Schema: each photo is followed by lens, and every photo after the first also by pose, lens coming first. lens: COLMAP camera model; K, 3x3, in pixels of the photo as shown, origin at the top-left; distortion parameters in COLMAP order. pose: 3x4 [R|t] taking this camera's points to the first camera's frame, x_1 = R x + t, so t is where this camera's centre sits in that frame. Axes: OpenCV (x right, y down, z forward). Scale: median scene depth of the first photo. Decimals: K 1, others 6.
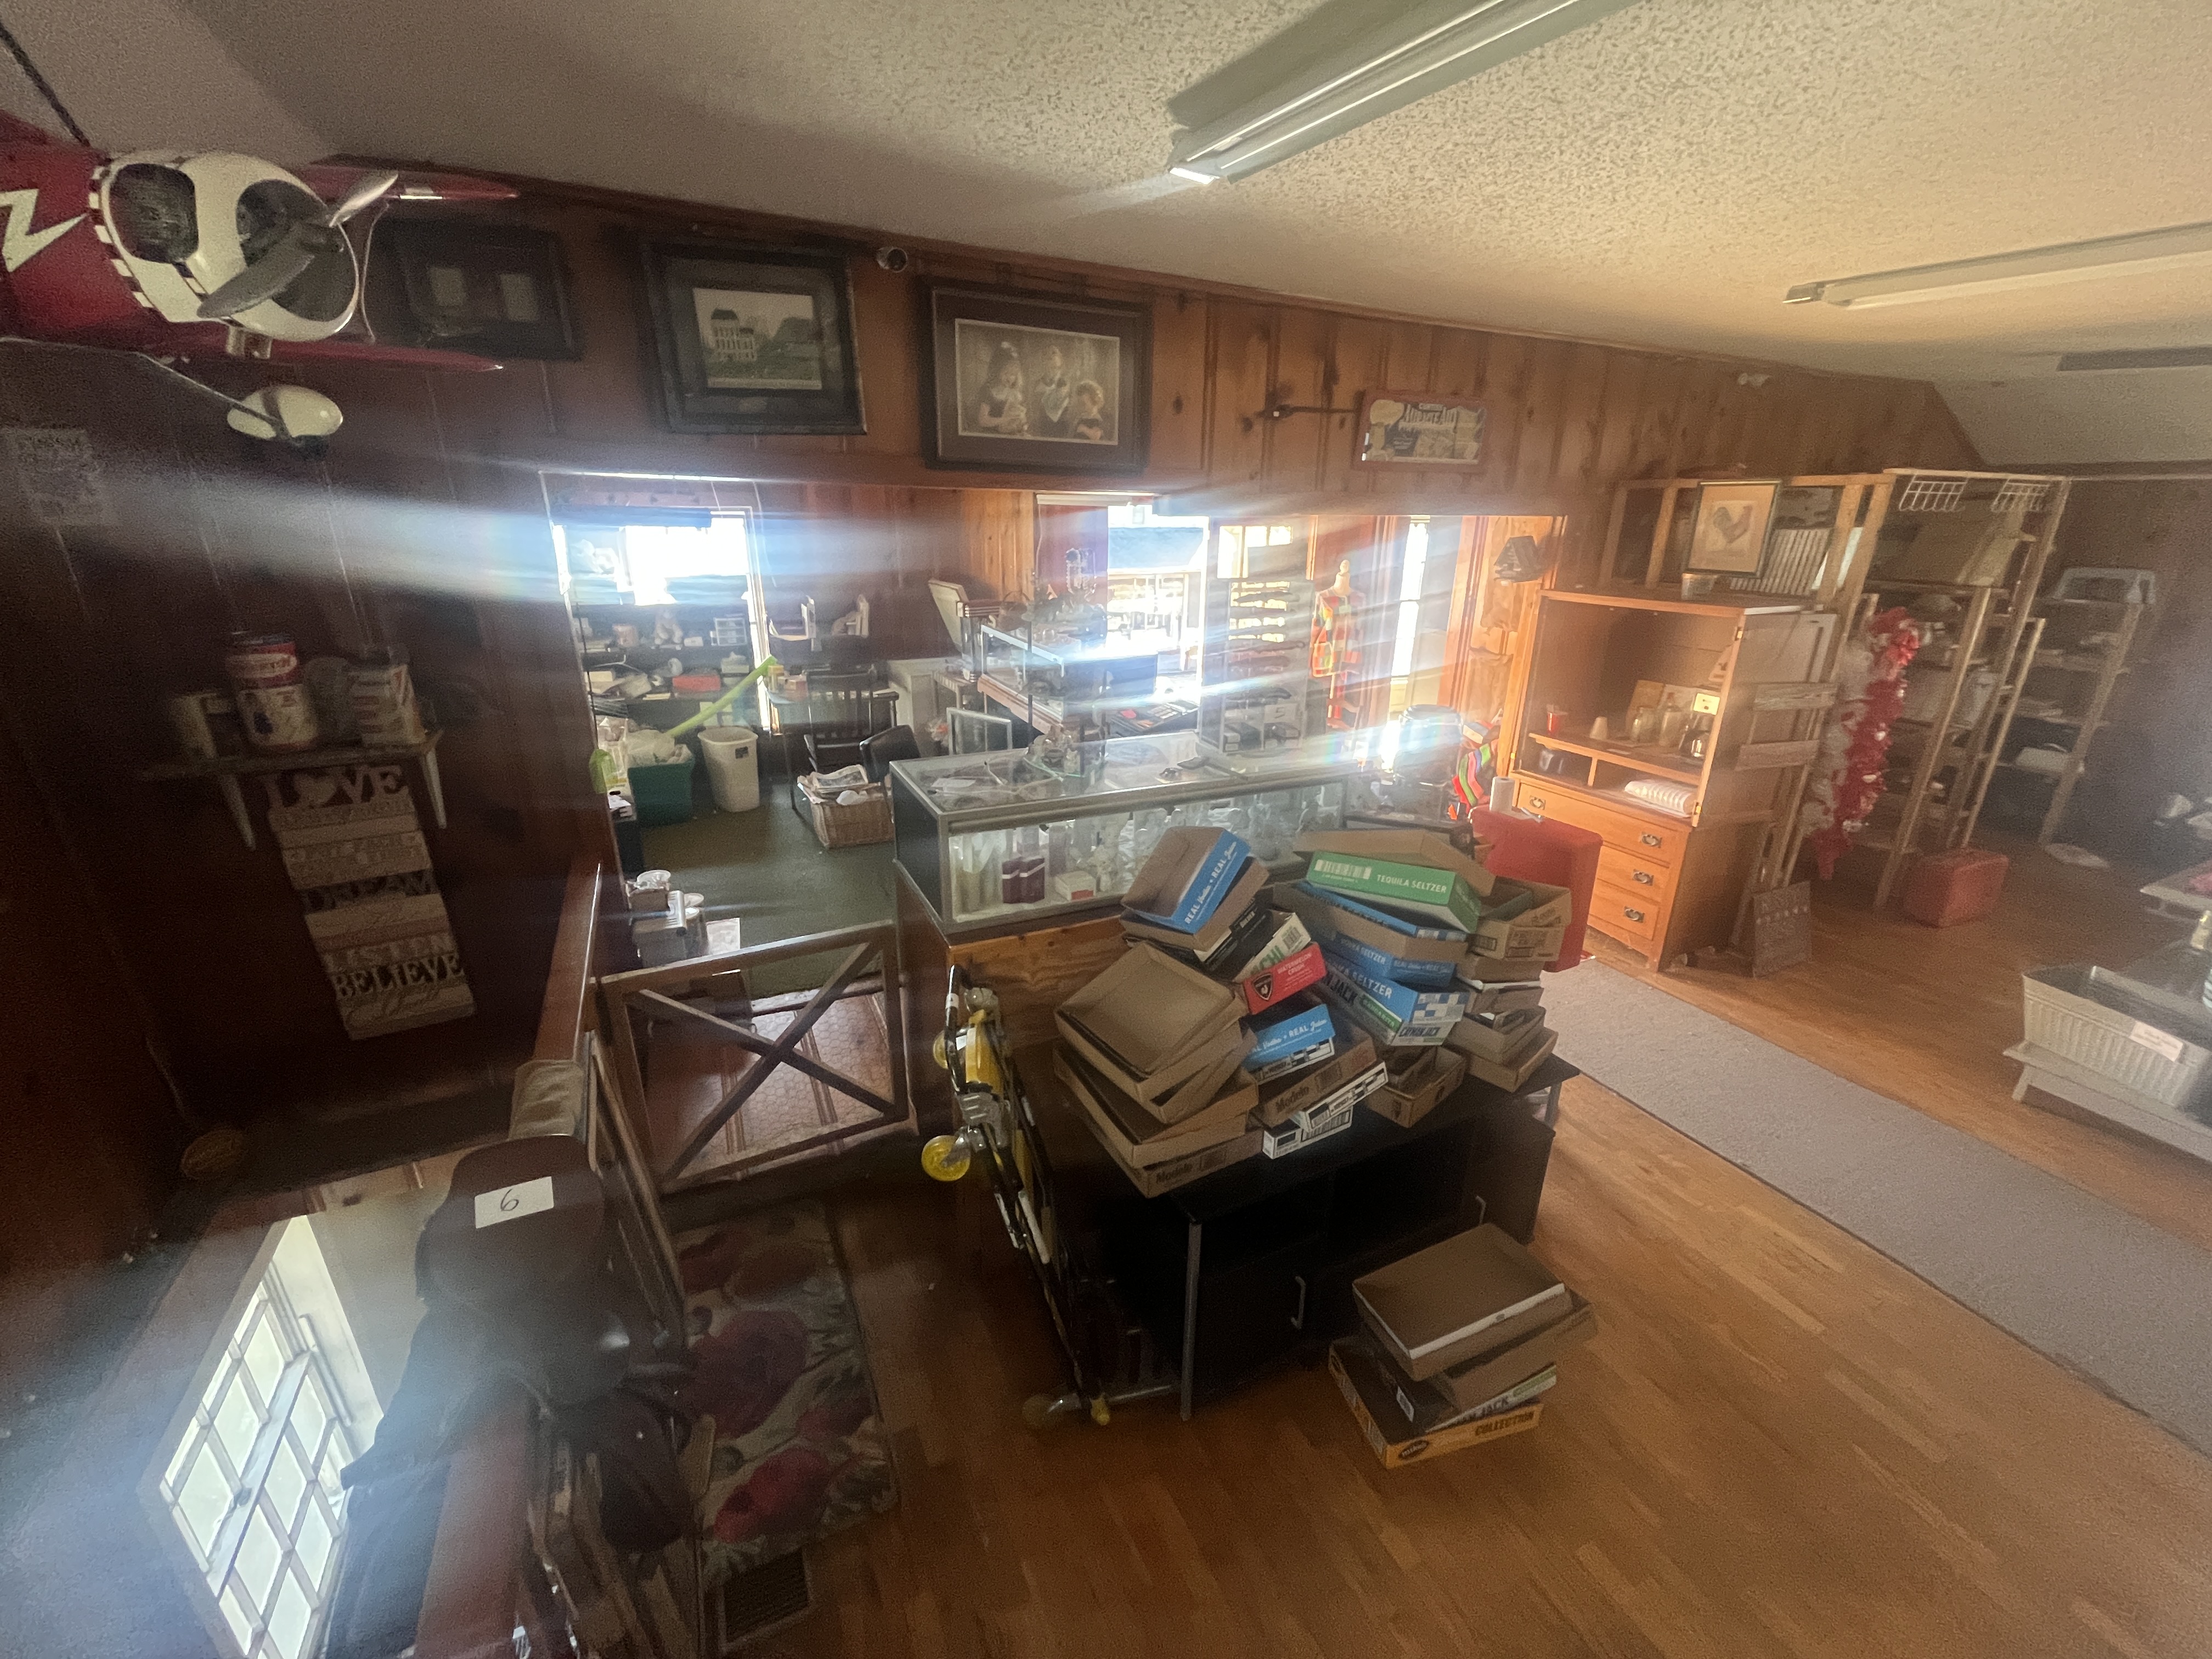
lens RADIAL K [[894.7, 0, 1109.0], [0, 894.7, 824.9], [0, 0, 1]] dist [-0.003984, -0.000325]
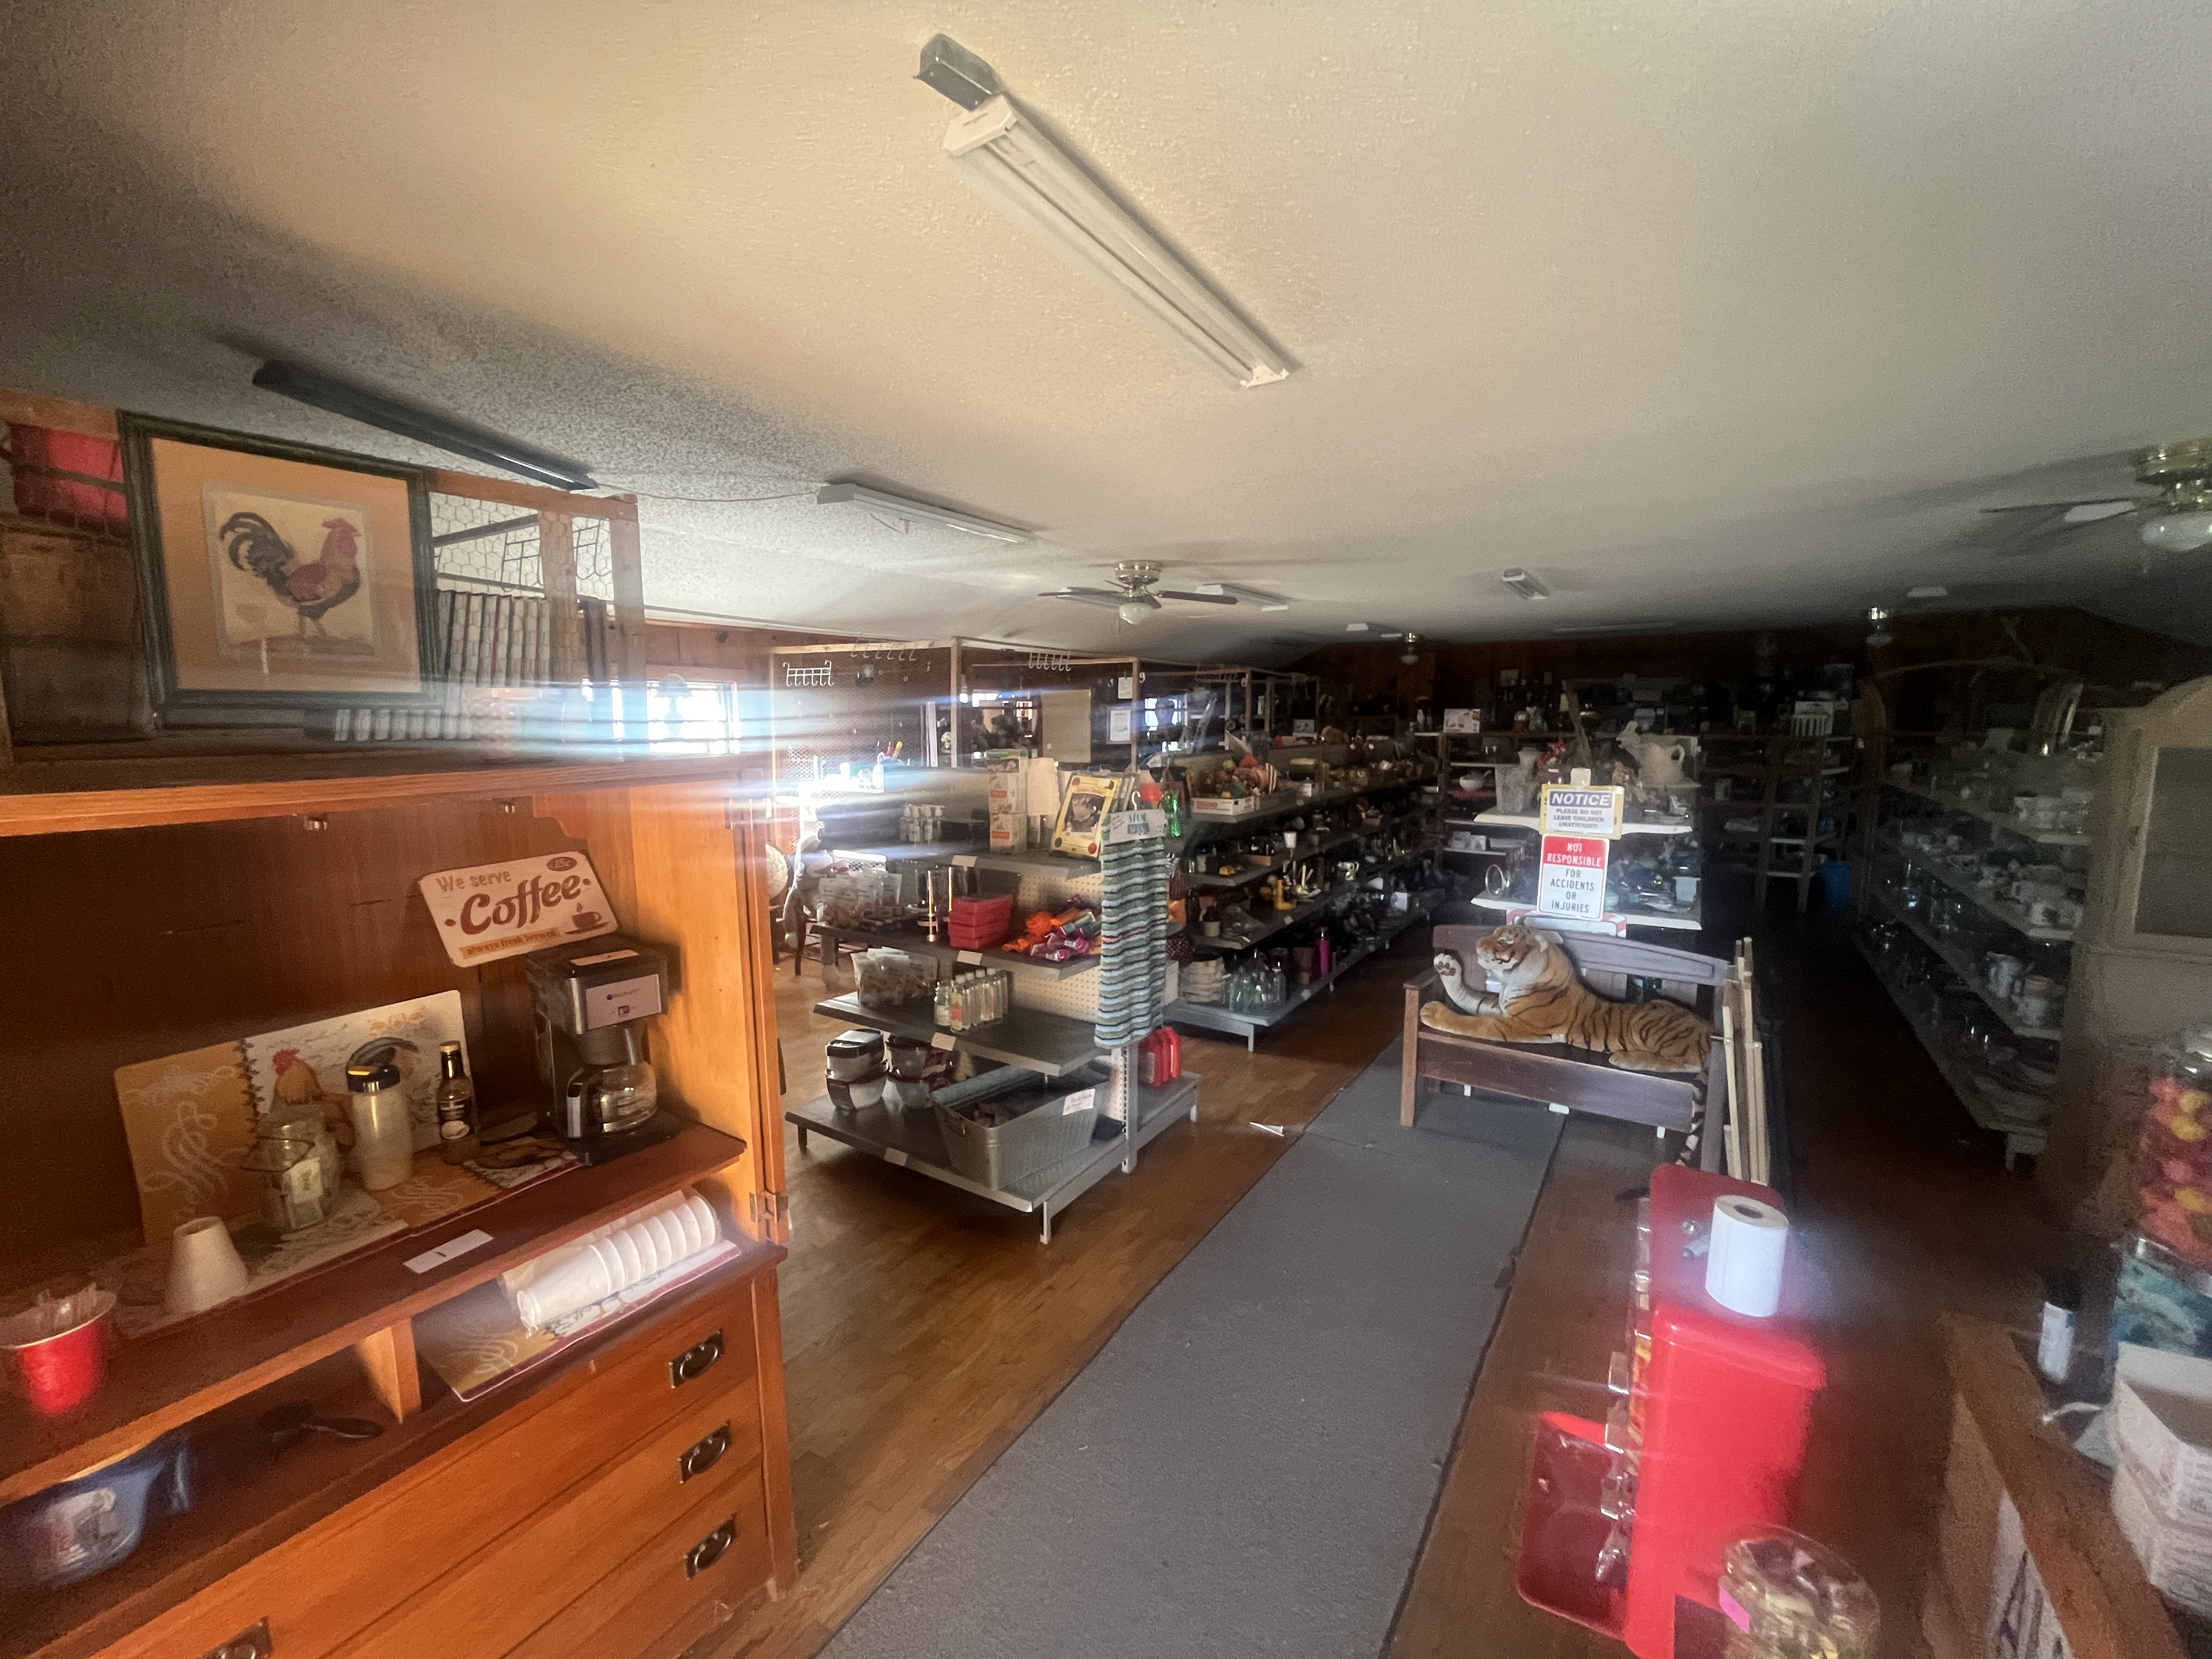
lens RADIAL K [[894.7, 0, 1105.7], [0, 894.7, 829.8], [0, 0, 1]] dist [-0.003984, -0.000325]
pose [[-0.511710, -0.121863, 0.850471, 0.284657], [0.282670, 0.910900, 0.300598, -0.337962], [-0.811326, 0.394222, -0.431670, 1.228304]]
